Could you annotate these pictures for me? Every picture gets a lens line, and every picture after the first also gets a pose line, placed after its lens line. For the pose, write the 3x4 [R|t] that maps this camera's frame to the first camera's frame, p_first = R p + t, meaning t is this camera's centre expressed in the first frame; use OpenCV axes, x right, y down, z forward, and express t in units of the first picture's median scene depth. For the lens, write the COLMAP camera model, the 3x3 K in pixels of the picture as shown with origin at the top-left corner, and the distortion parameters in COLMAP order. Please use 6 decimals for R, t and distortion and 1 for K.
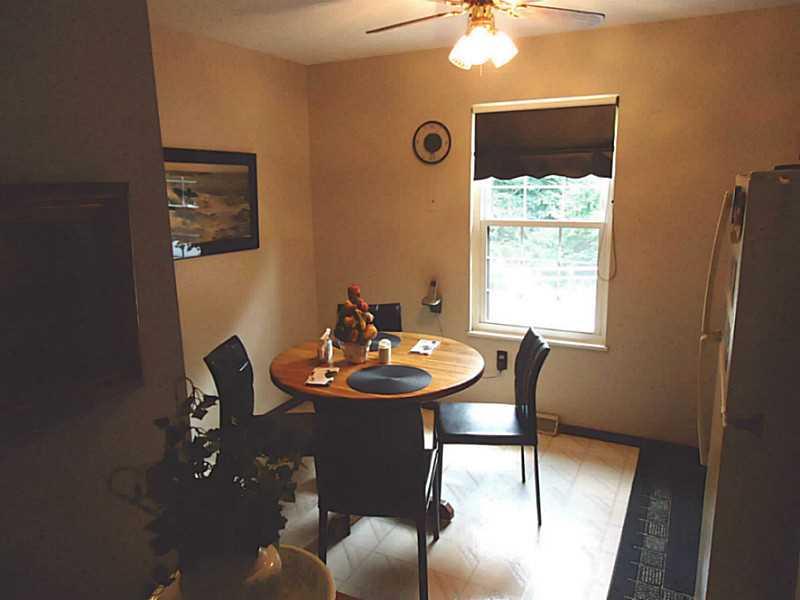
lens RADIAL K [[587.9, 0, 403.3], [0, 587.9, 301.0], [0, 0, 1]] dist [-0.000917, 0.009527]
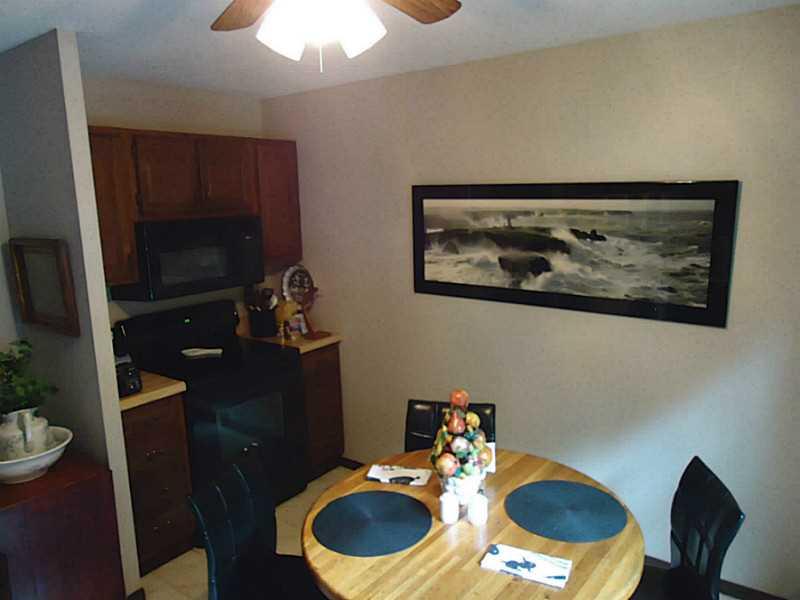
lens RADIAL K [[587.9, 0, 403.3], [0, 587.9, 301.0], [0, 0, 1]] dist [-0.000917, 0.009527]
pose [[-0.147179, 0.181447, -0.972325, 0.463746], [-0.188988, 0.959761, 0.207709, -0.206879], [0.970887, 0.214328, -0.106965, 0.815017]]
